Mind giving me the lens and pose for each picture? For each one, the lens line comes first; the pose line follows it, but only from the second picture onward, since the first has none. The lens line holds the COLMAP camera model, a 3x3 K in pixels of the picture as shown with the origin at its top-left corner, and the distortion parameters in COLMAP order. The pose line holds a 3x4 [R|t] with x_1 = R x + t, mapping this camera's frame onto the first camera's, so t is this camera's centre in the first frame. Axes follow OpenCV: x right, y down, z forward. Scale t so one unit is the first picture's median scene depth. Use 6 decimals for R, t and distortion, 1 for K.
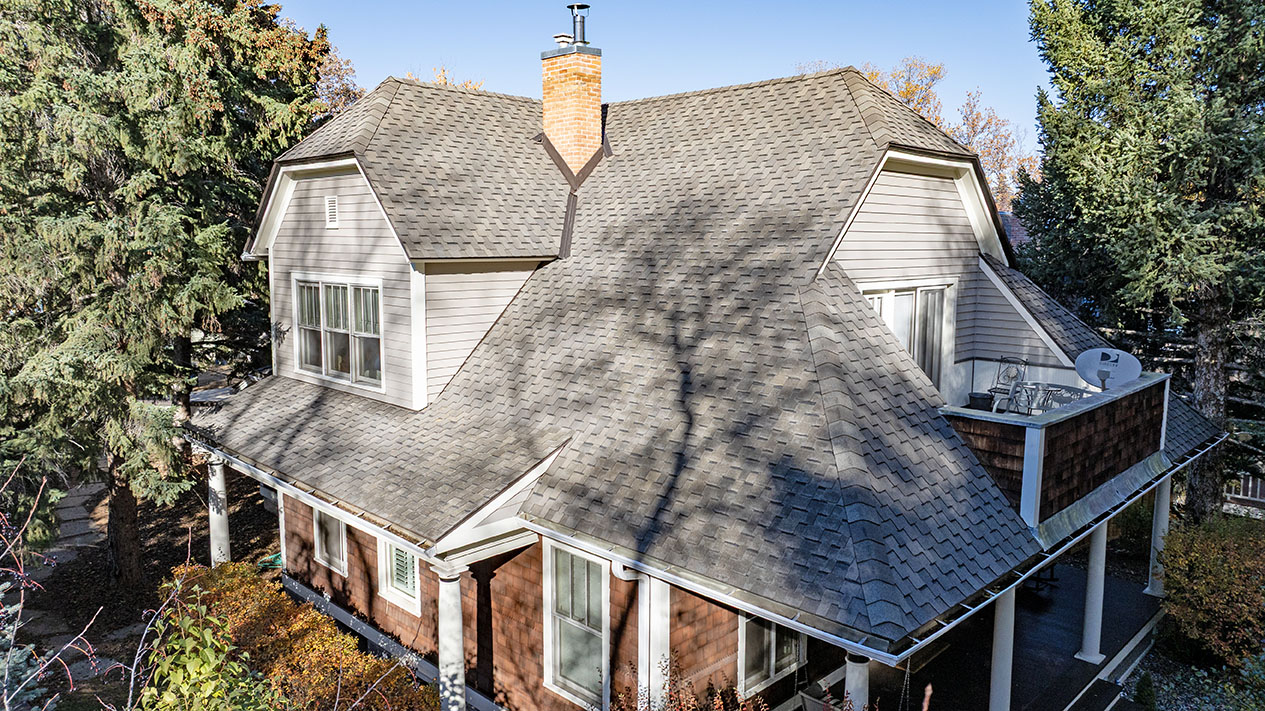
lens RADIAL K [[890.1, 0, 633.1], [0, 890.1, 346.3], [0, 0, 1]] dist [-0.023027, 0.050236]
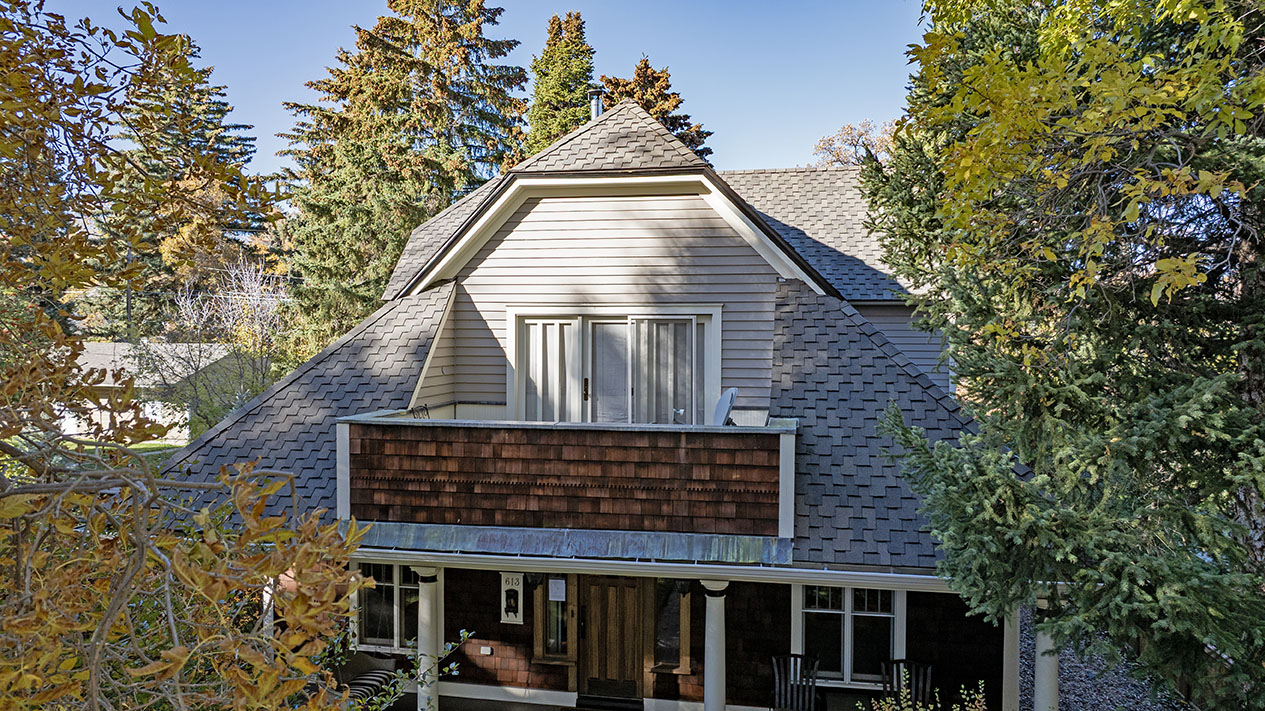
lens RADIAL K [[890.1, 0, 638.3], [0, 890.1, 348.3], [0, 0, 1]] dist [-0.023027, 0.050236]
pose [[0.560188, 0.010532, -0.828299, 0.976206], [-0.103156, 0.993023, -0.057140, 0.017626], [0.821918, 0.117453, 0.557365, 0.441401]]
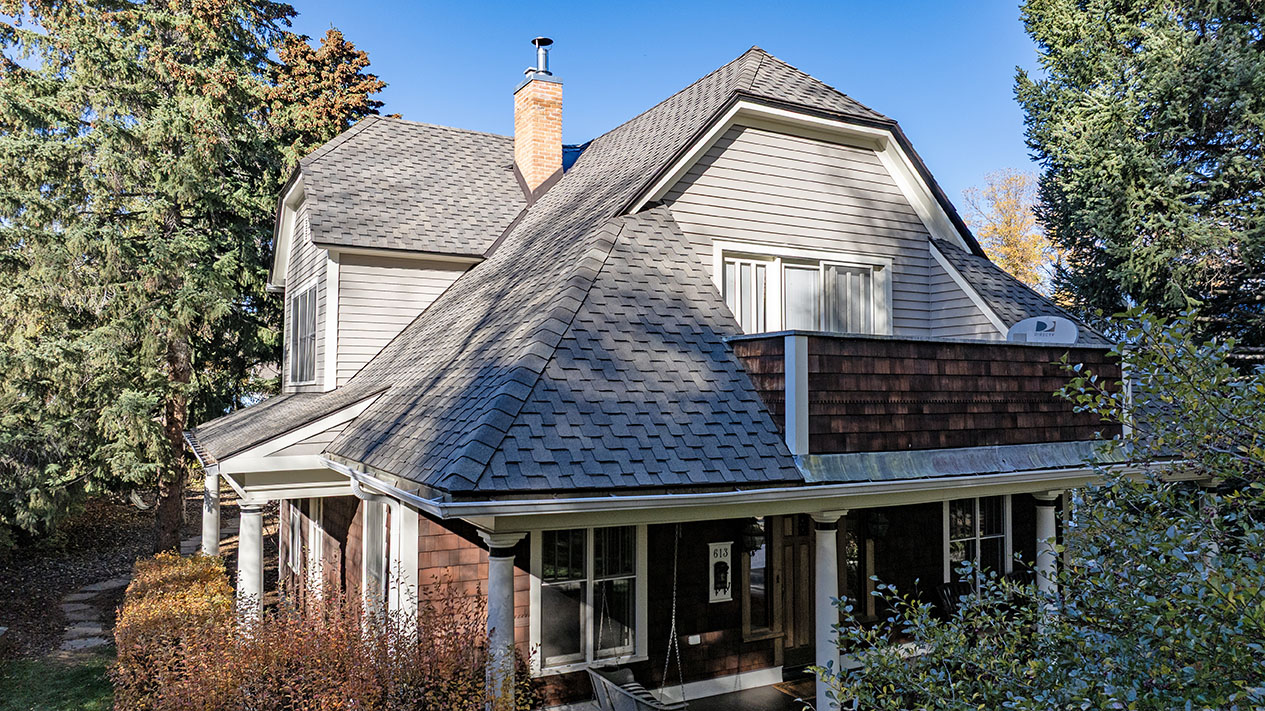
lens RADIAL K [[890.1, 0, 629.9], [0, 890.1, 348.3], [0, 0, 1]] dist [-0.023027, 0.050236]
pose [[0.957471, -0.017174, -0.288016, 0.351478], [-0.033456, 0.984885, -0.169947, 0.163289], [0.286582, 0.172355, 0.942425, 0.091886]]
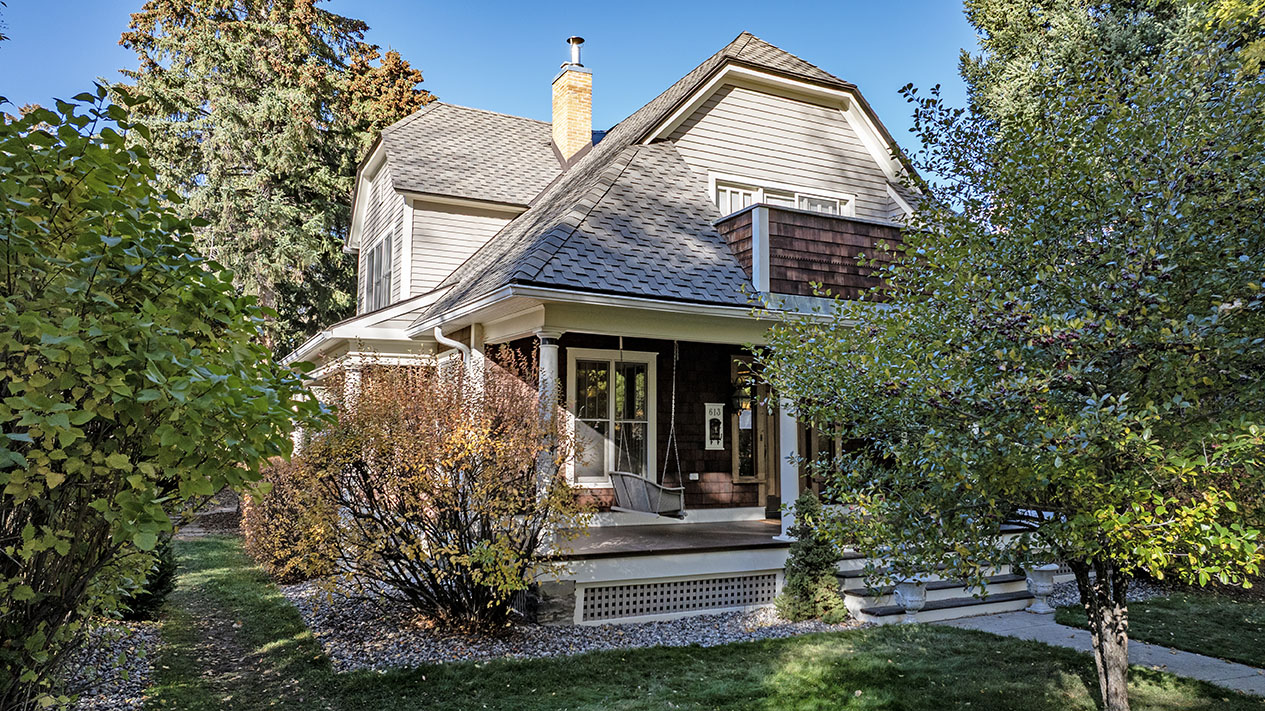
lens RADIAL K [[890.1, 0, 631.1], [0, 890.1, 353.2], [0, 0, 1]] dist [-0.023027, 0.050236]
pose [[0.948286, -0.030657, -0.315932, 0.424154], [-0.040005, 0.975845, -0.214771, 0.349166], [0.314885, 0.216303, 0.924154, -0.074953]]
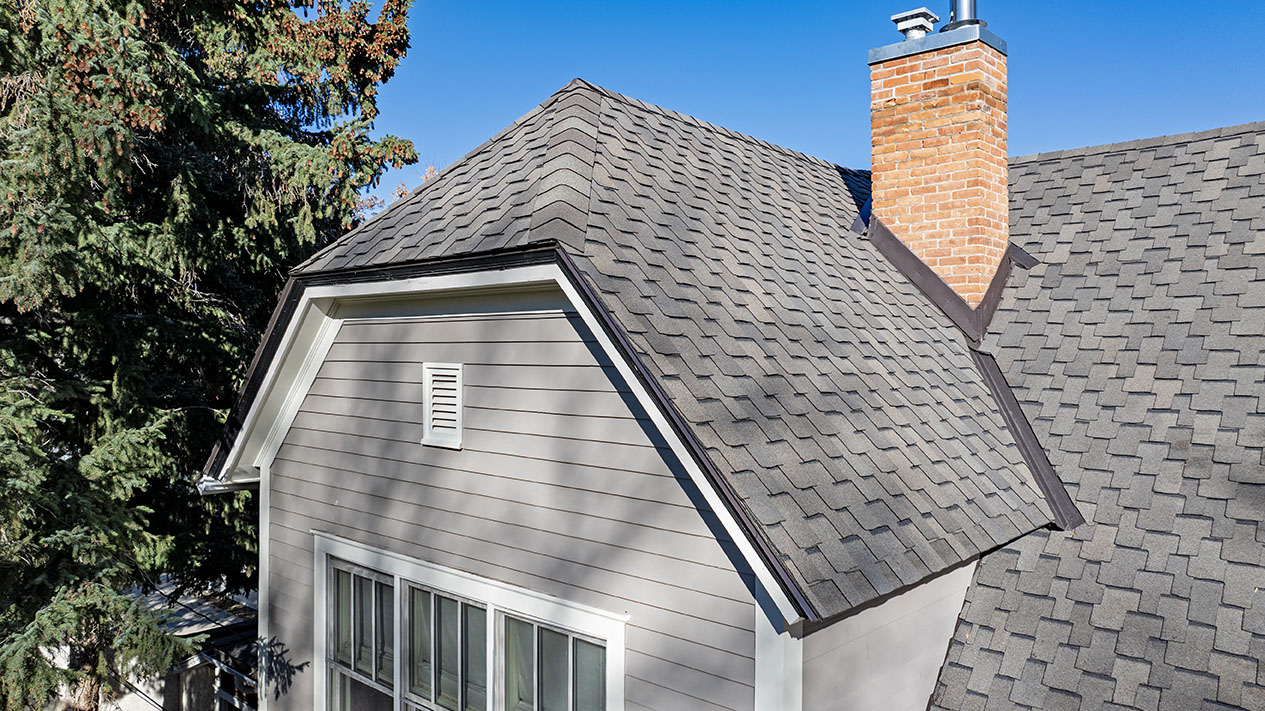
lens RADIAL K [[868.4, 0, 631.5], [0, 868.4, 358.3], [0, 0, 1]] dist [-0.004140, -0.000916]
pose [[0.999056, -0.000464, 0.043442, -0.264123], [0.005477, 0.993312, -0.115334, -0.122398], [-0.043098, 0.115463, 0.992376, 0.600130]]
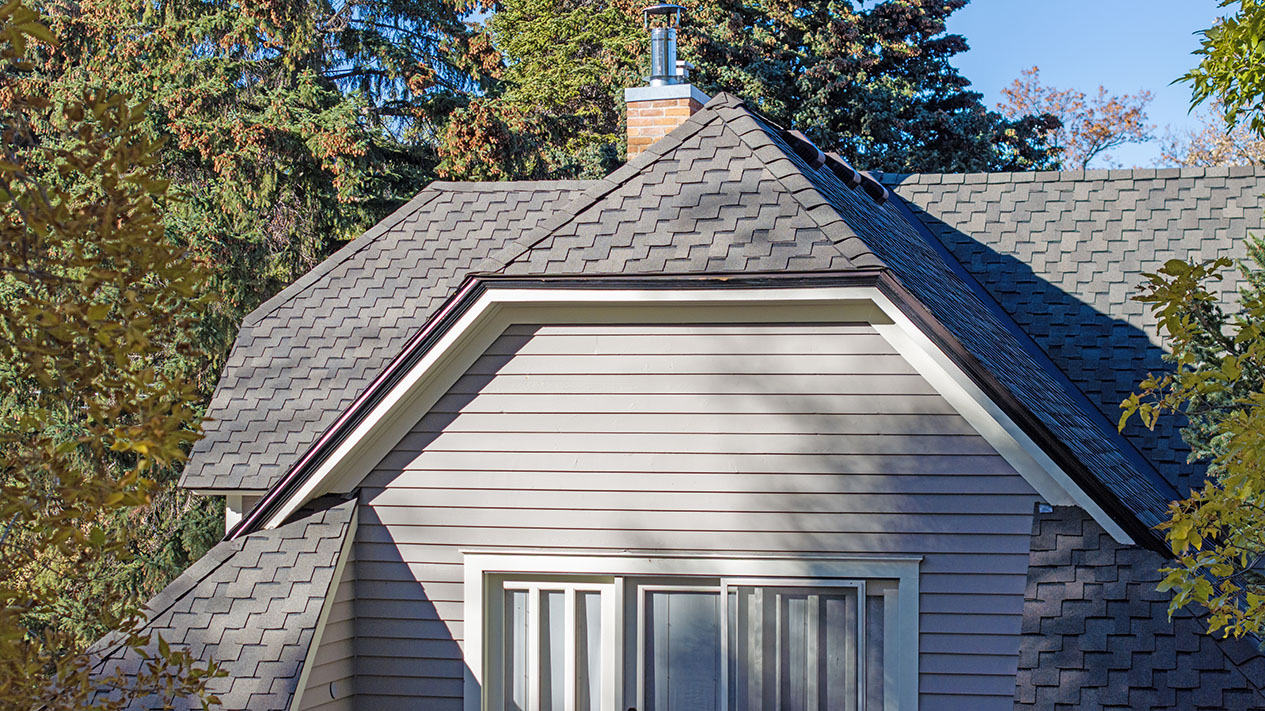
lens RADIAL K [[2541.5, 0, 626.5], [0, 2541.5, 358.3], [0, 0, 1]] dist [-0.066172, 0.000000]
pose [[0.497562, -0.022488, -0.867137, 1.231004], [-0.107264, 0.990396, -0.087233, -0.052611], [0.860771, 0.136416, 0.490371, 0.297121]]
